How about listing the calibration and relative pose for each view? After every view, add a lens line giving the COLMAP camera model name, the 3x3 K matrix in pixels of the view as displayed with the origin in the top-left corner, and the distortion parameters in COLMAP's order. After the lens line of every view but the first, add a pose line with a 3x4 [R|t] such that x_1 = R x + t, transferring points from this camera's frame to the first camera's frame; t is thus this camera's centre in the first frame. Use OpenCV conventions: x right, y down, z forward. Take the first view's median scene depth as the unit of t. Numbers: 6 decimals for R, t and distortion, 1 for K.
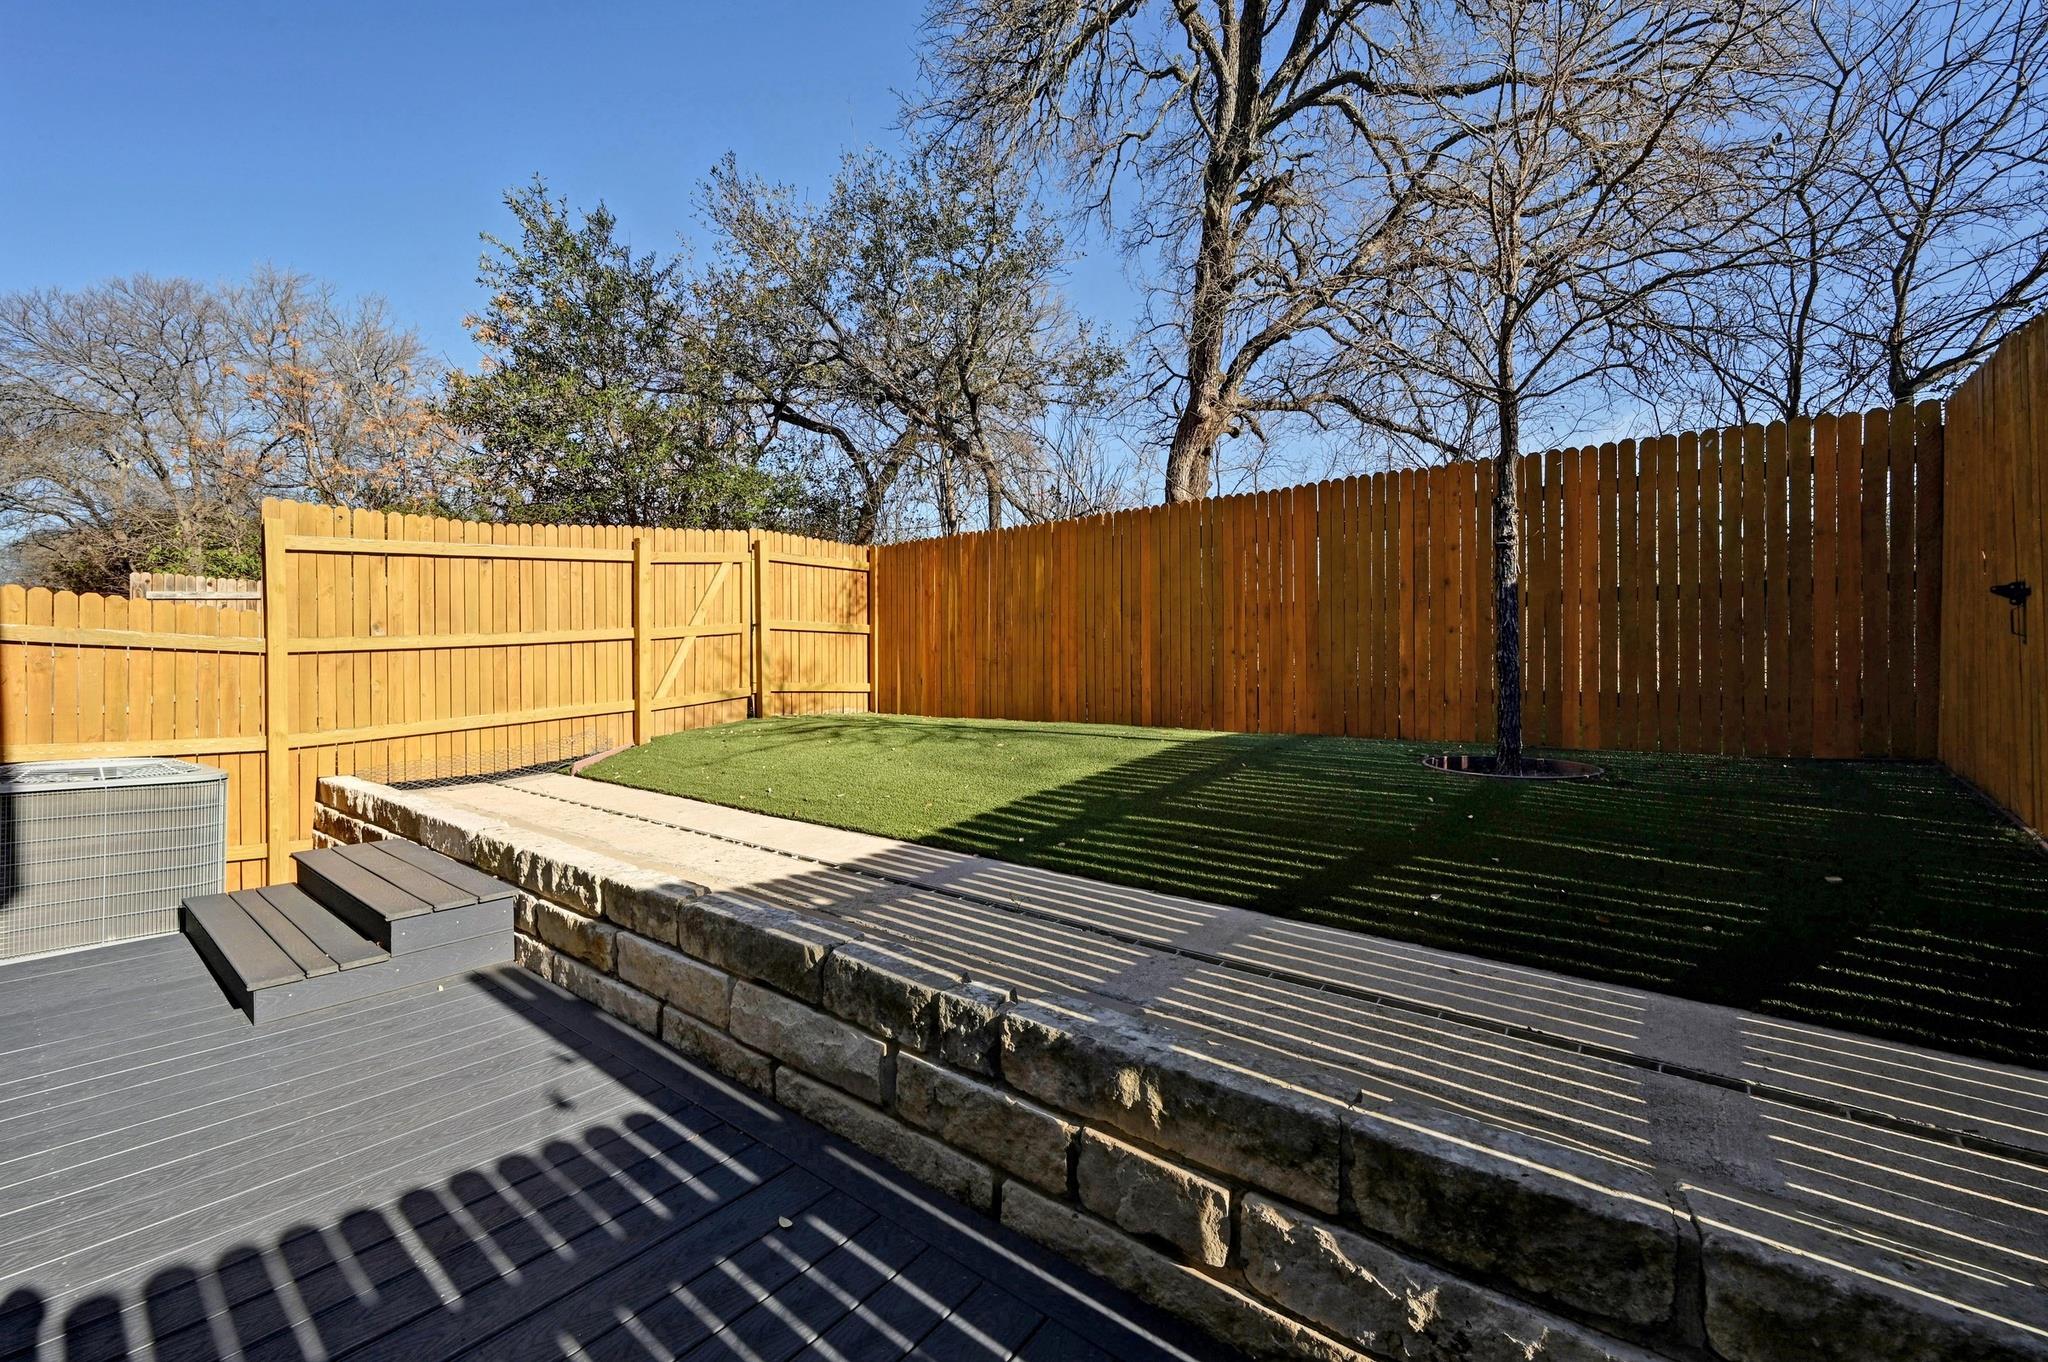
lens RADIAL K [[808.1, 0, 1024.4], [0, 808.1, 681.6], [0, 0, 1]] dist [0.002017, 0.000535]
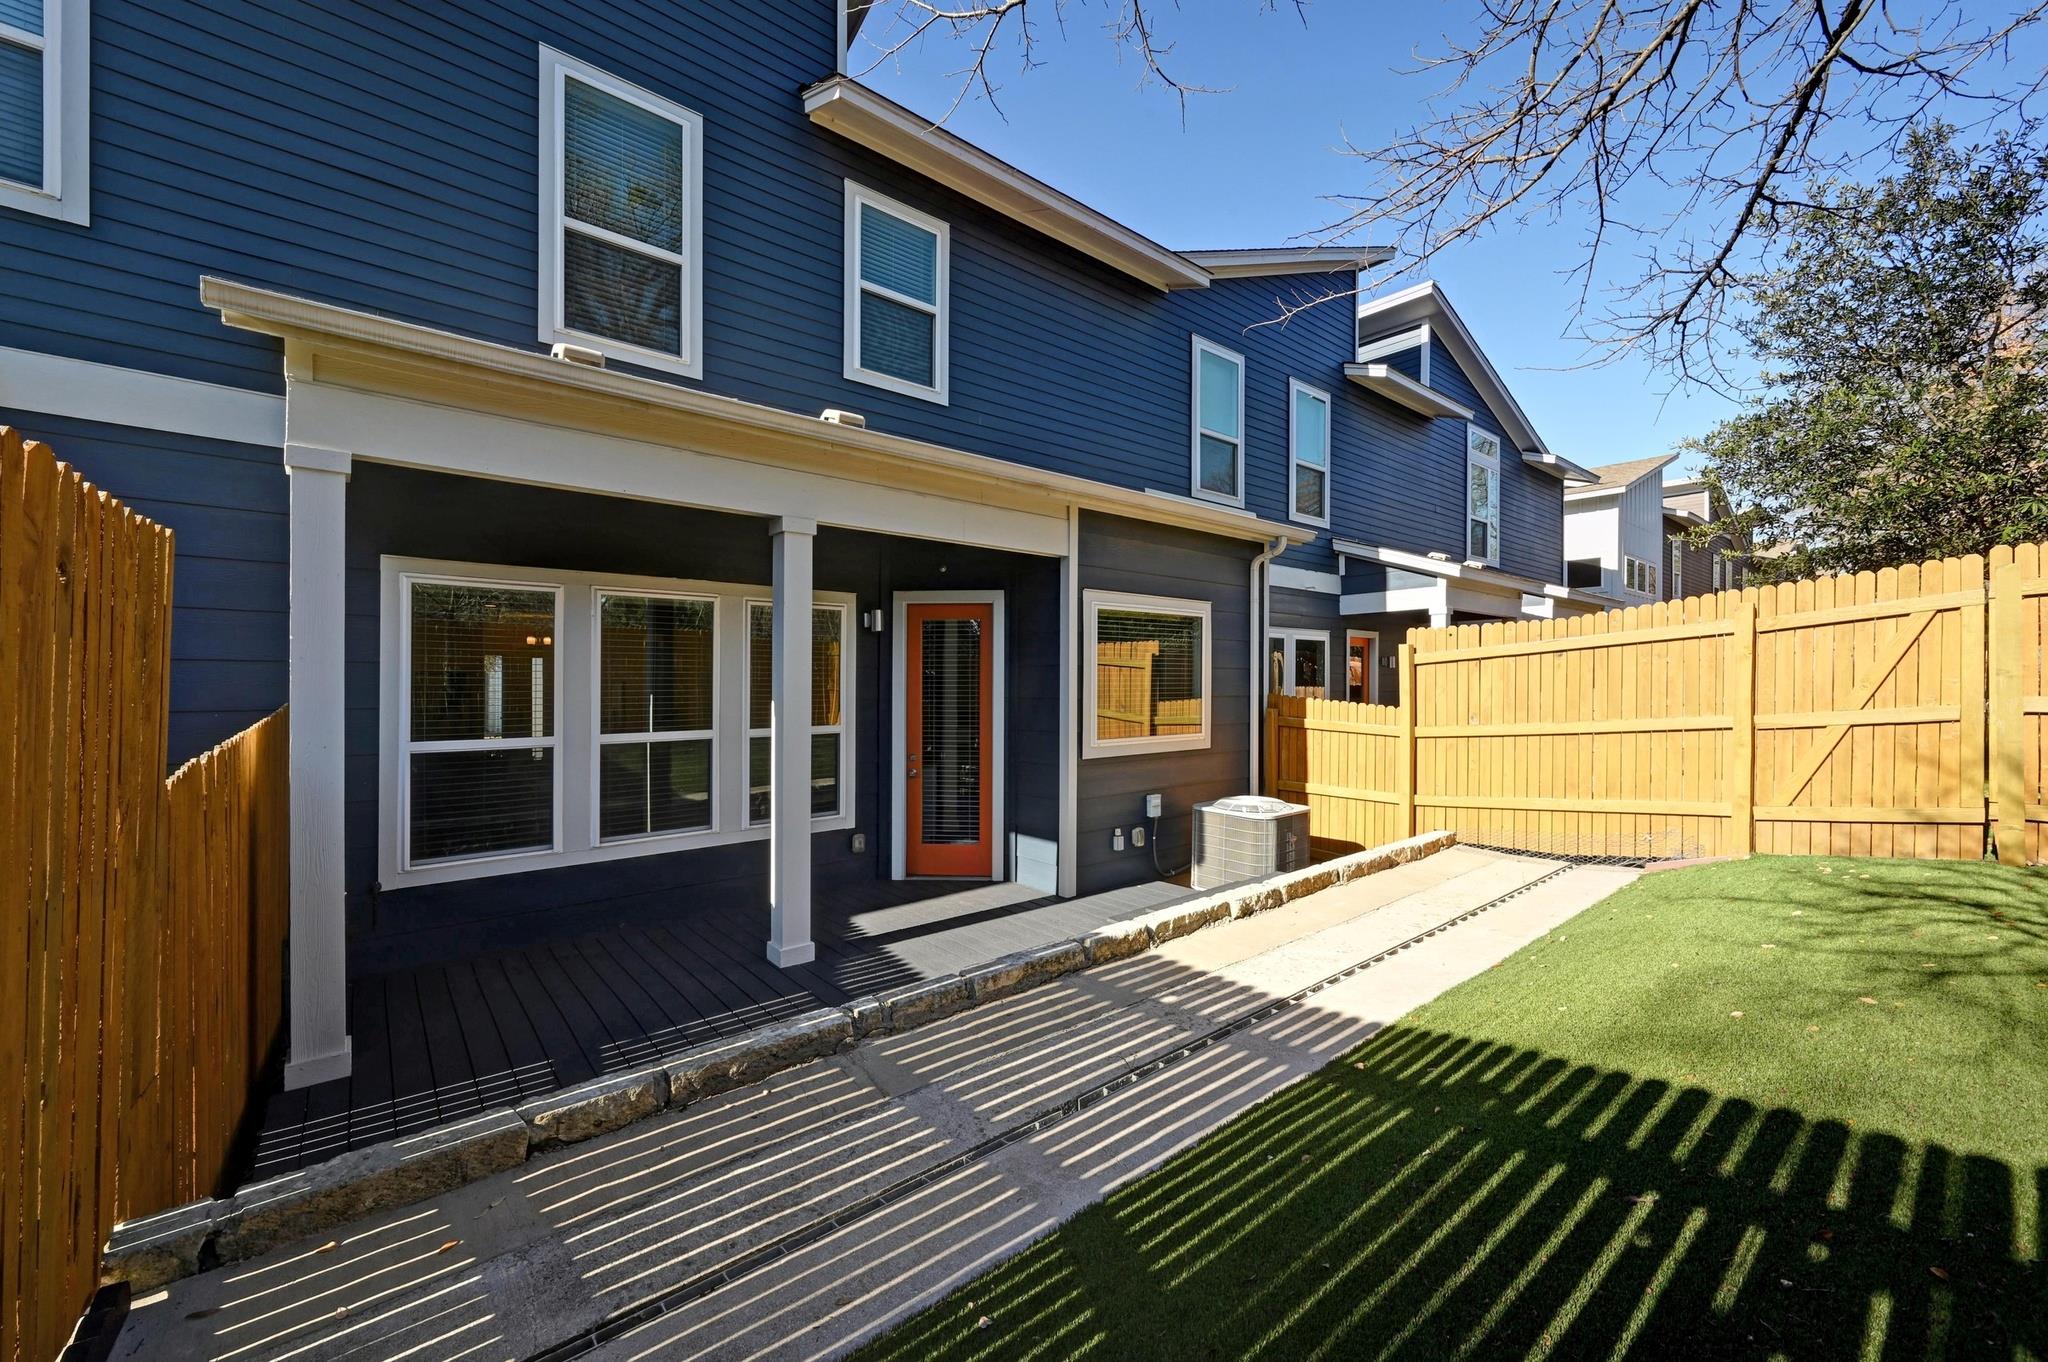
lens RADIAL K [[808.1, 0, 1023.3], [0, 808.1, 684.3], [0, 0, 1]] dist [0.002017, 0.000535]
pose [[-0.212159, -0.006359, -0.977214, 0.719303], [-0.000028, 0.999979, -0.006501, -0.142226], [0.977235, -0.001352, -0.212155, 0.753266]]
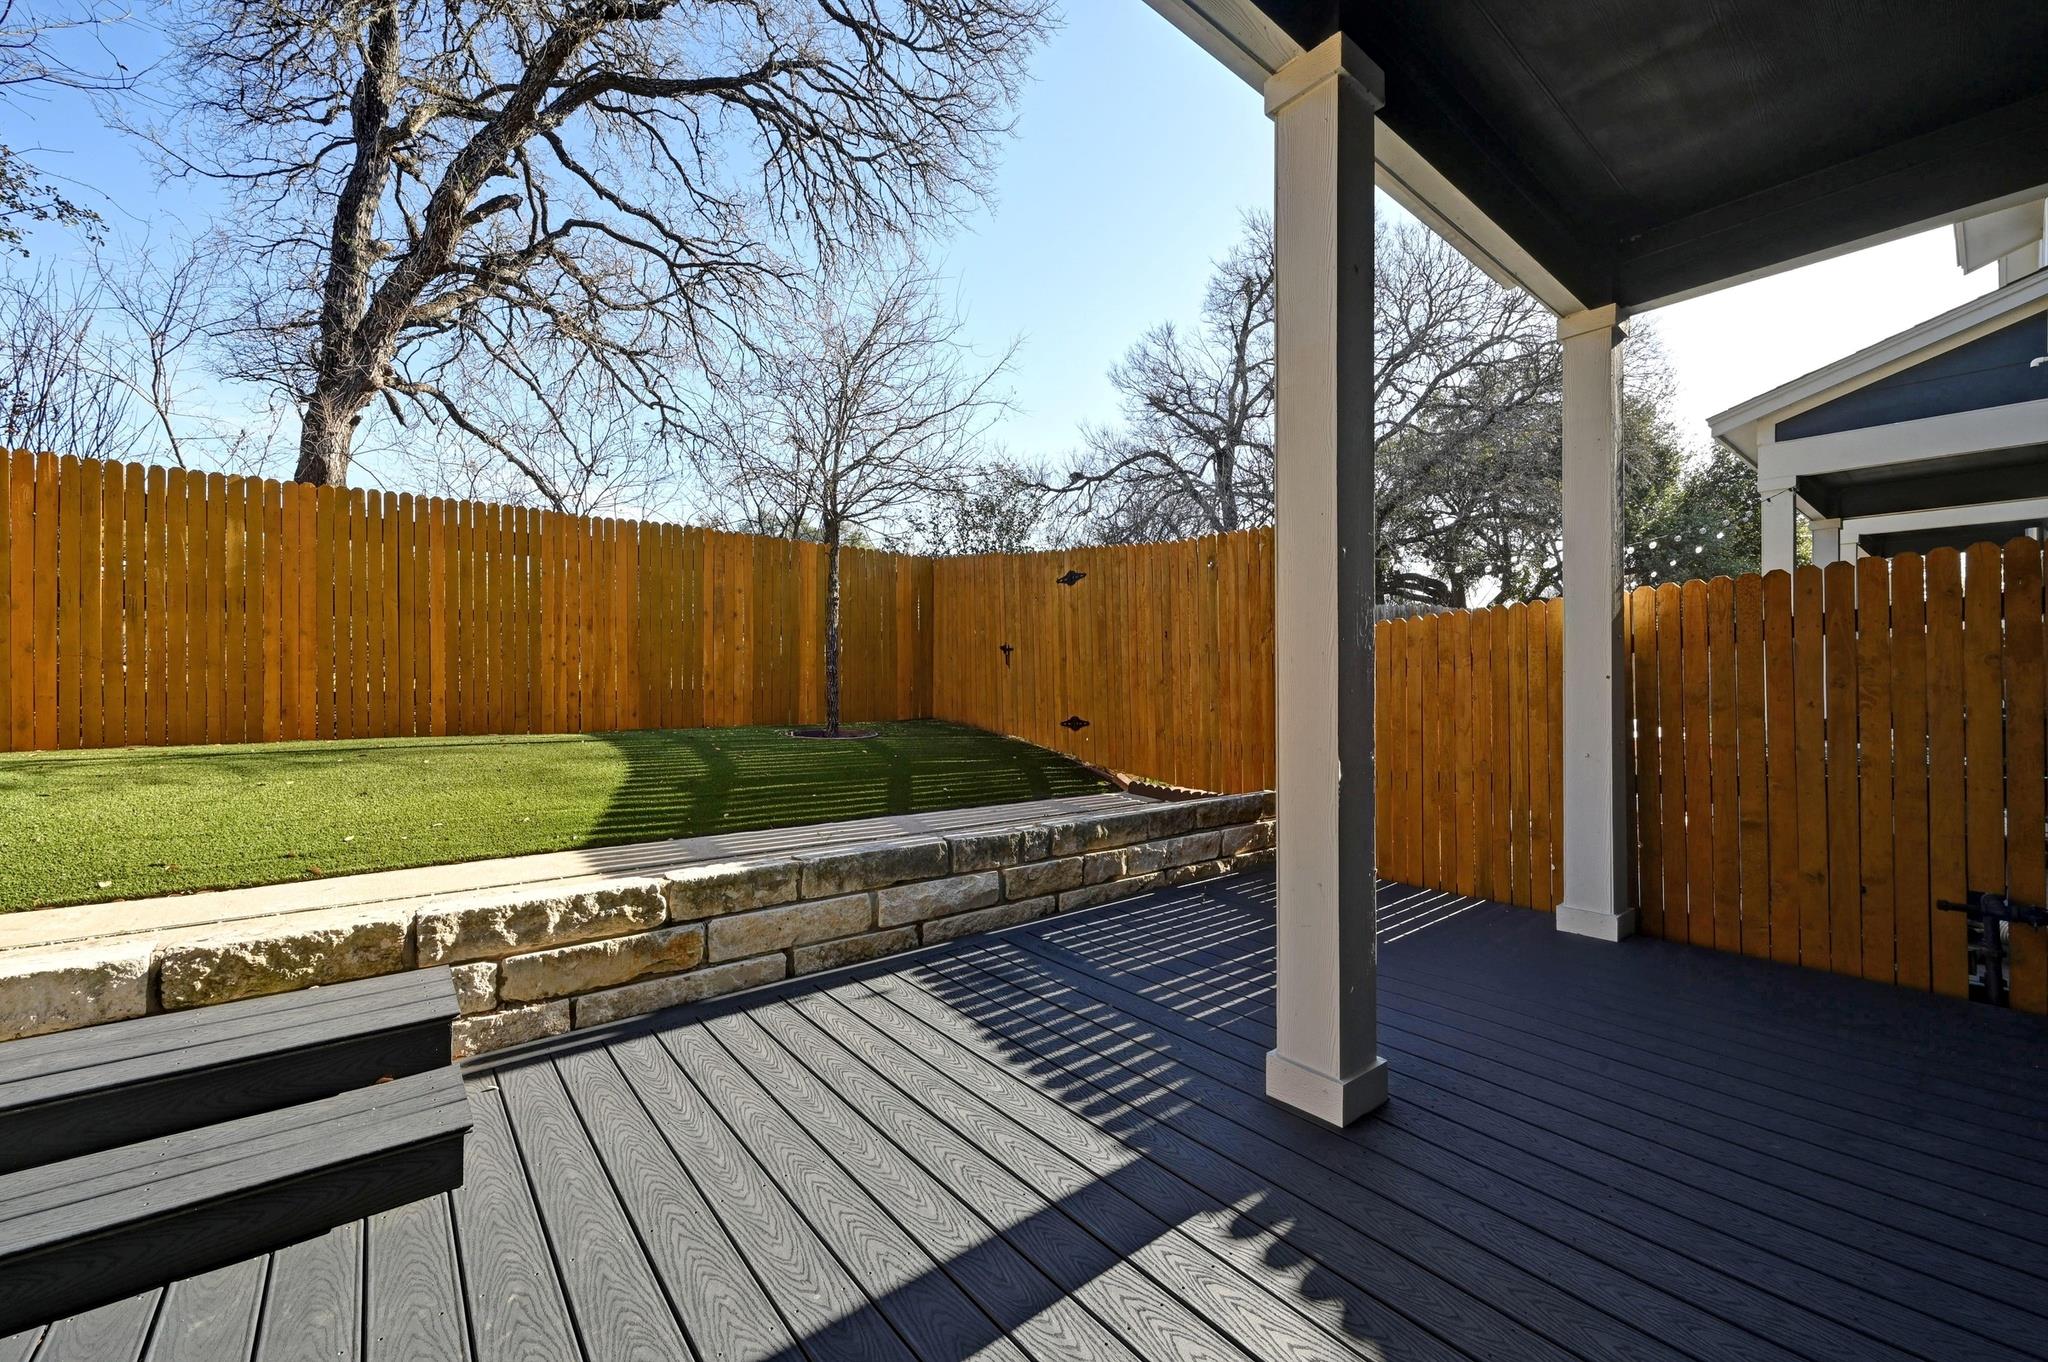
lens RADIAL K [[808.1, 0, 1034.9], [0, 808.1, 683.1], [0, 0, 1]] dist [0.002017, 0.000535]
pose [[0.215413, -0.005558, 0.976507, -0.934853], [0.008256, 0.999958, 0.003871, -0.004725], [-0.976488, 0.007228, 0.215450, 0.222477]]
